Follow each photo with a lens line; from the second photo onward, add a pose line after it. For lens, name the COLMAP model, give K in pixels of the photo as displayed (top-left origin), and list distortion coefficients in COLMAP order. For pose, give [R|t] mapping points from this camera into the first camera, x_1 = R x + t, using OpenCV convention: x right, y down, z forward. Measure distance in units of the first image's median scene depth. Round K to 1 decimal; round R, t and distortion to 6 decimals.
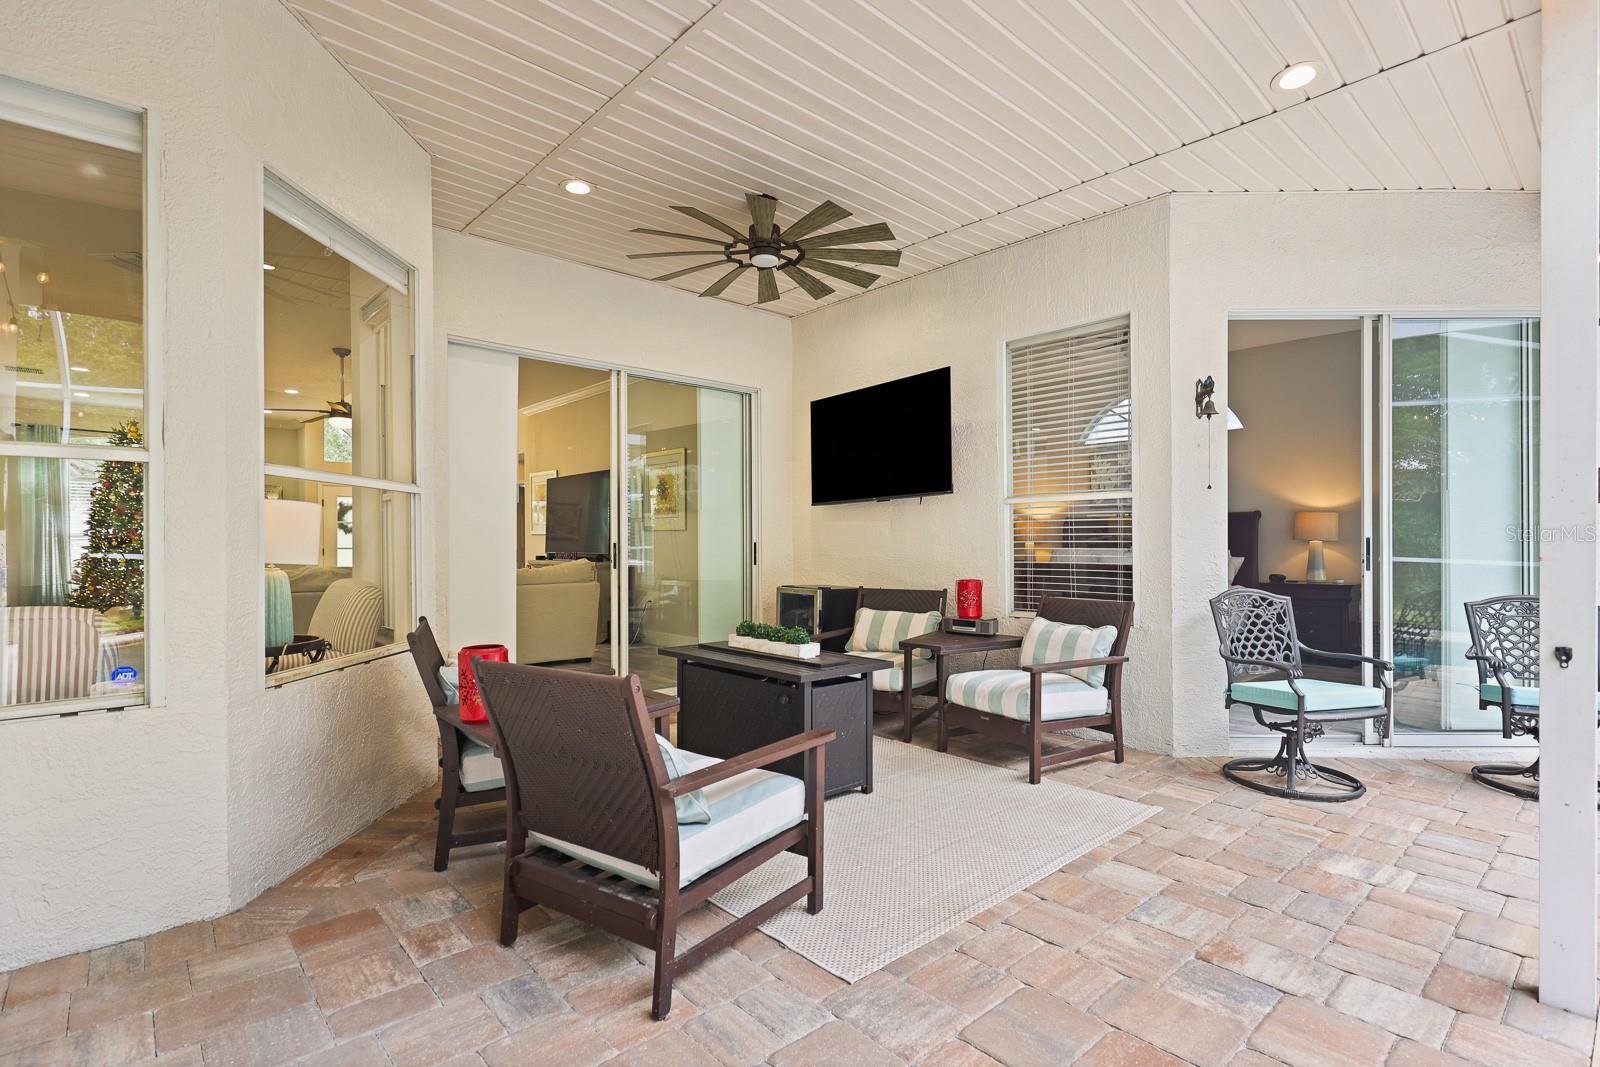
lens RADIAL K [[775.6, 0, 798.6], [0, 775.6, 541.6], [0, 0, 1]] dist [-0.002089, -0.000146]
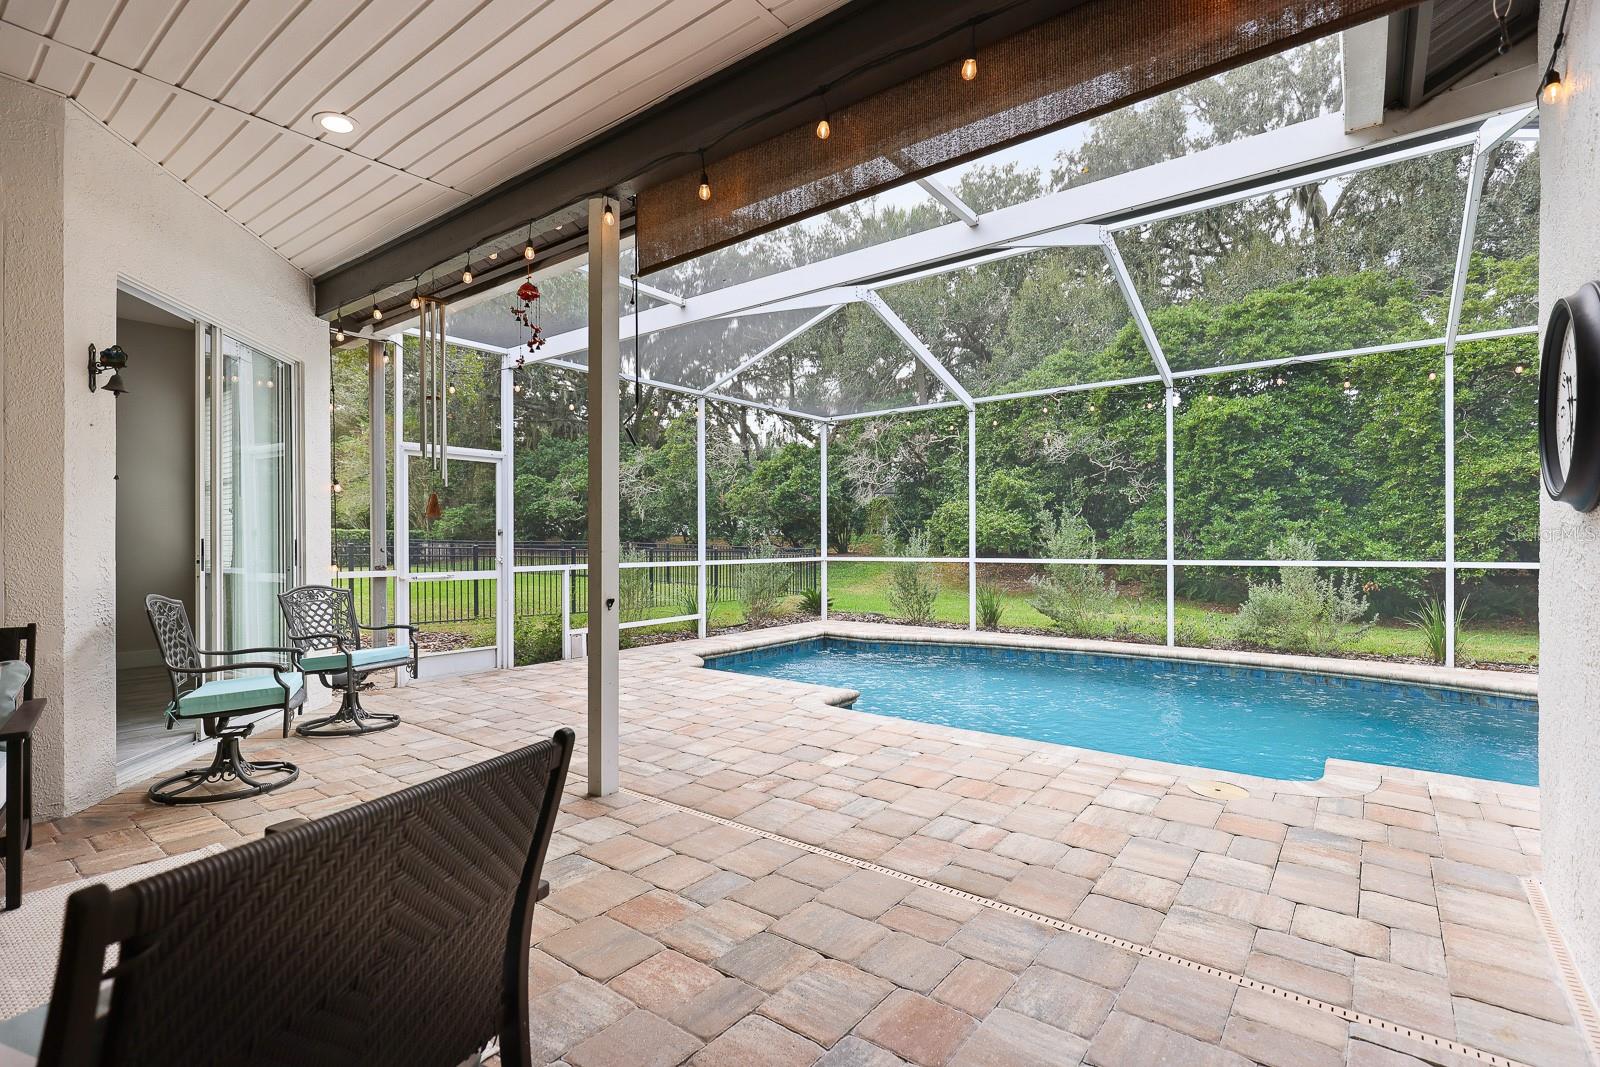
lens RADIAL K [[744.1, 0, 808.2], [0, 744.1, 536.3], [0, 0, 1]] dist [0.013028, 0.000024]
pose [[-0.181152, 0.010011, 0.983404, -0.461337], [0.001976, 0.999950, -0.009815, 0.003674], [-0.983453, 0.000165, -0.181163, 0.459767]]
